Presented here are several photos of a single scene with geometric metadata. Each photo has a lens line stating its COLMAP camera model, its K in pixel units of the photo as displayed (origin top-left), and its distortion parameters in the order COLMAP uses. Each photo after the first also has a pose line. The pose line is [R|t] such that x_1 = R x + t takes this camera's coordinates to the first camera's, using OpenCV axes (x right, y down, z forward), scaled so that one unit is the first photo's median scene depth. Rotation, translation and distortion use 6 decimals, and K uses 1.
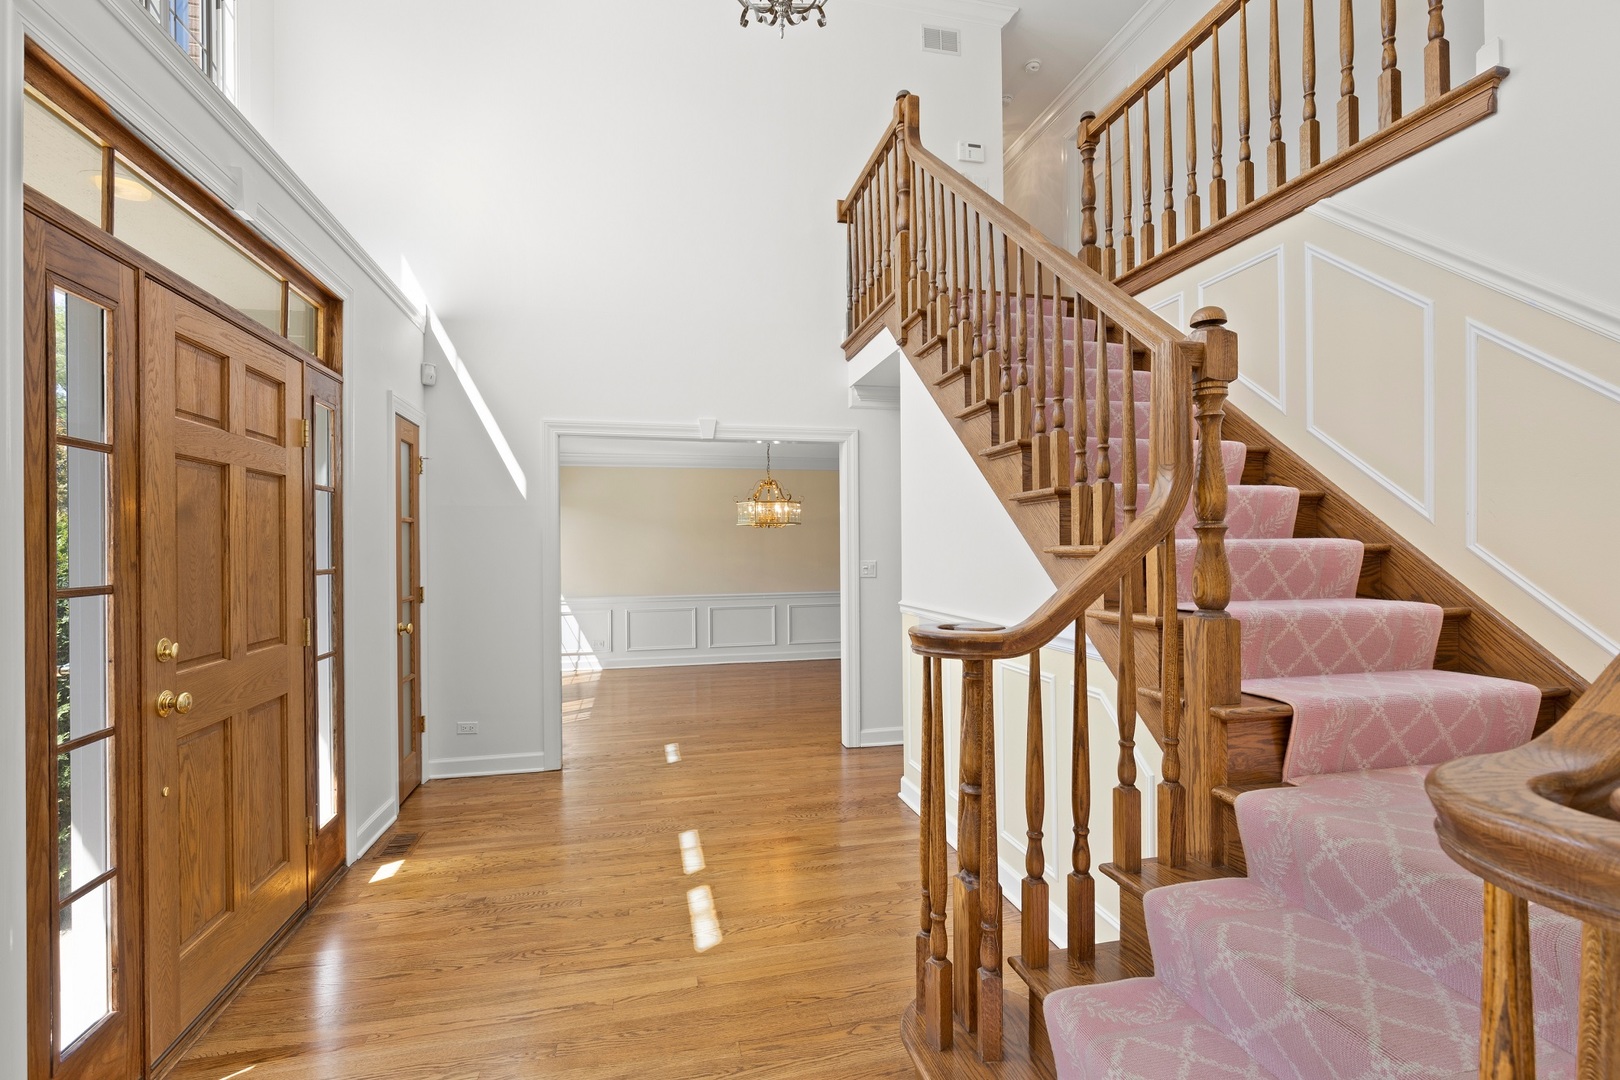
lens RADIAL K [[775.0, 0, 807.0], [0, 775.0, 544.3], [0, 0, 1]] dist [0.000070, 0.000013]
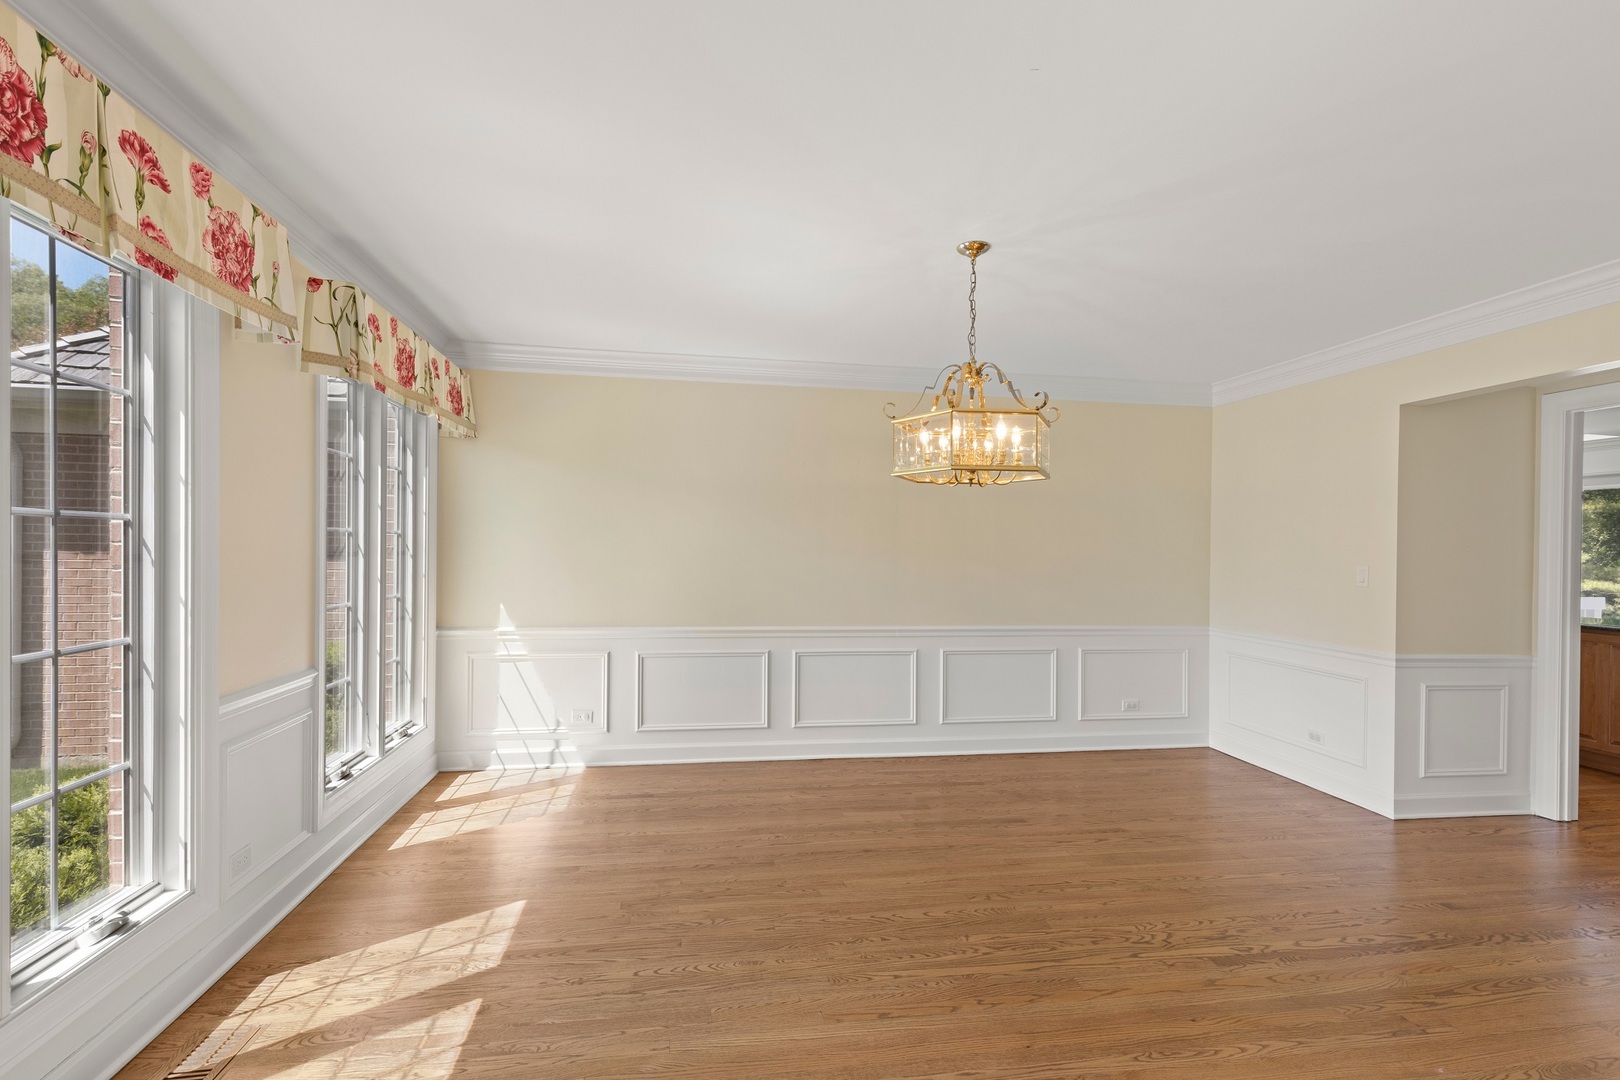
lens RADIAL K [[729.3, 0, 811.2], [0, 729.3, 550.7], [0, 0, 1]] dist [0.004692, 0.000174]
pose [[0.997259, 0.028065, -0.068456, -0.206374], [-0.027515, 0.999581, 0.008955, 0.021493], [0.068679, -0.007047, 0.997614, 1.258149]]
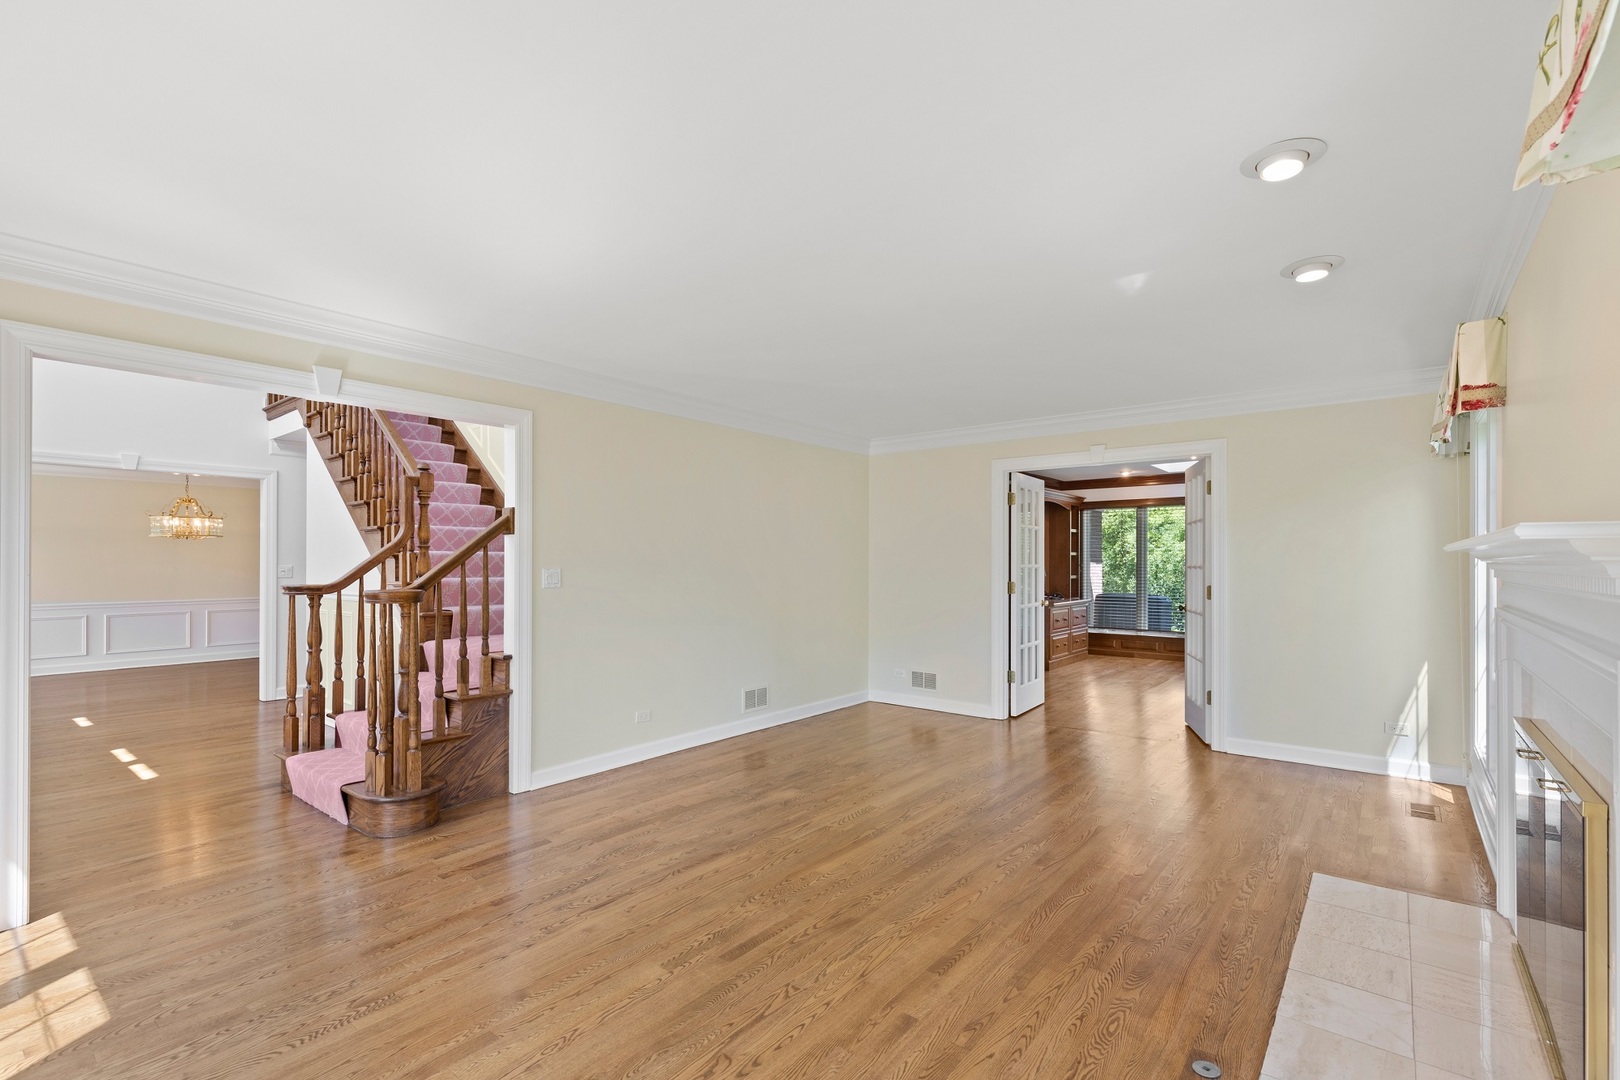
lens RADIAL K [[729.3, 0, 815.6], [0, 729.3, 570.8], [0, 0, 1]] dist [0.004692, 0.000174]
pose [[0.781474, 0.010843, 0.623843, 0.006304], [-0.015137, 0.999884, 0.001582, 0.018468], [-0.623754, -0.010679, 0.781548, -0.854540]]
